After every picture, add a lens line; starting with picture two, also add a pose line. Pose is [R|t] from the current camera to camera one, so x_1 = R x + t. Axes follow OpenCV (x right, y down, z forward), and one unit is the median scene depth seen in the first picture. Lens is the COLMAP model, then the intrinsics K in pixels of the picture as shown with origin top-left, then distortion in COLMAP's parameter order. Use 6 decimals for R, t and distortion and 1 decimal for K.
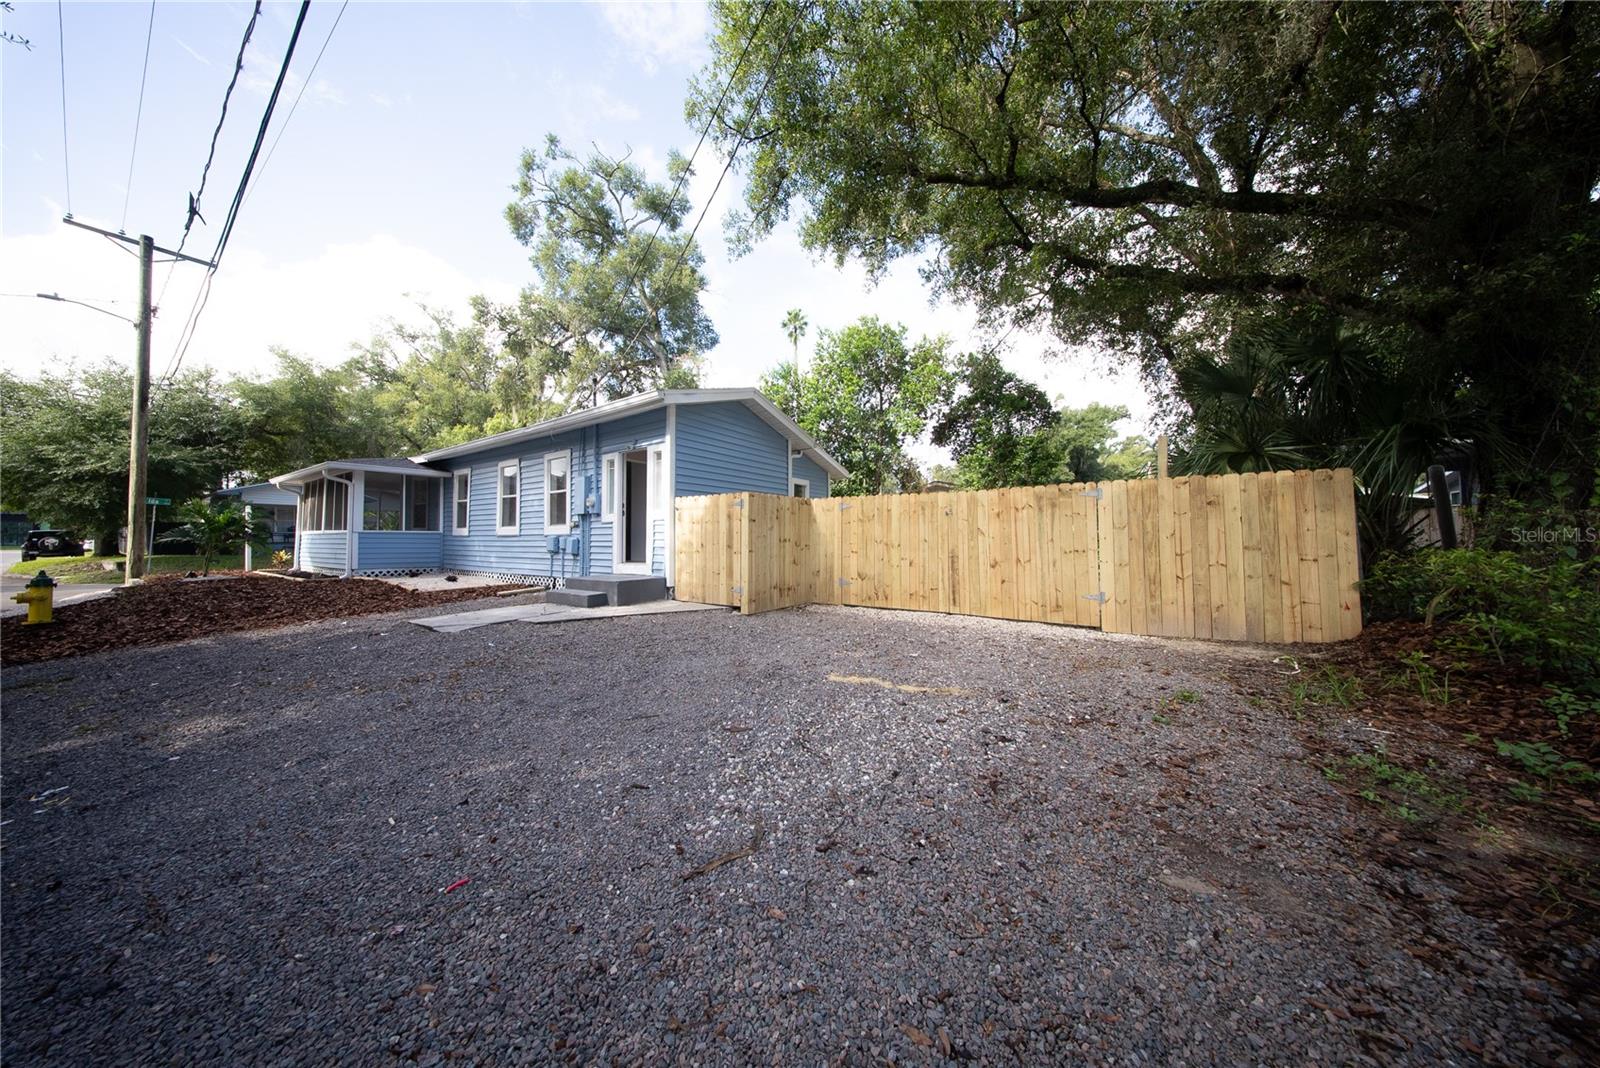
lens RADIAL K [[474.7, 0, 794.9], [0, 474.7, 525.7], [0, 0, 1]] dist [0.000162, -0.002010]
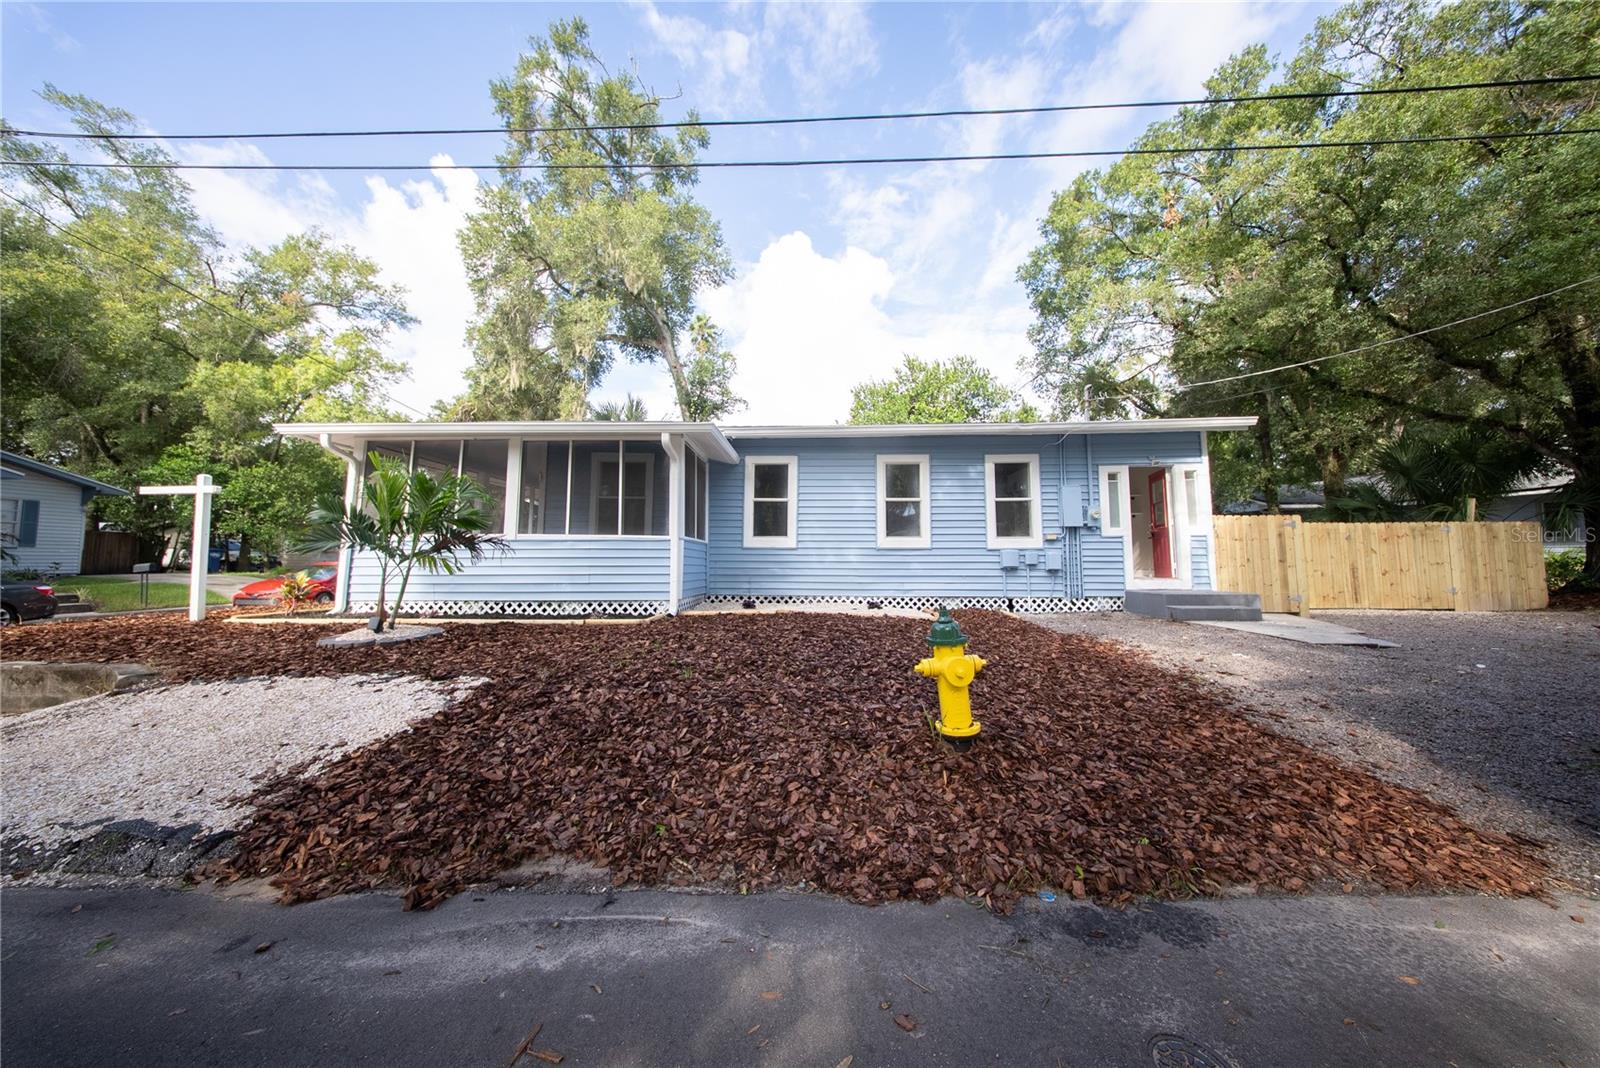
lens RADIAL K [[474.7, 0, 794.9], [0, 474.7, 525.7], [0, 0, 1]] dist [0.000162, -0.002010]
pose [[0.852493, 0.041264, 0.521108, -1.576461], [-0.019265, 0.998682, -0.047564, 0.031840], [-0.522384, 0.030509, 0.852165, 0.564010]]
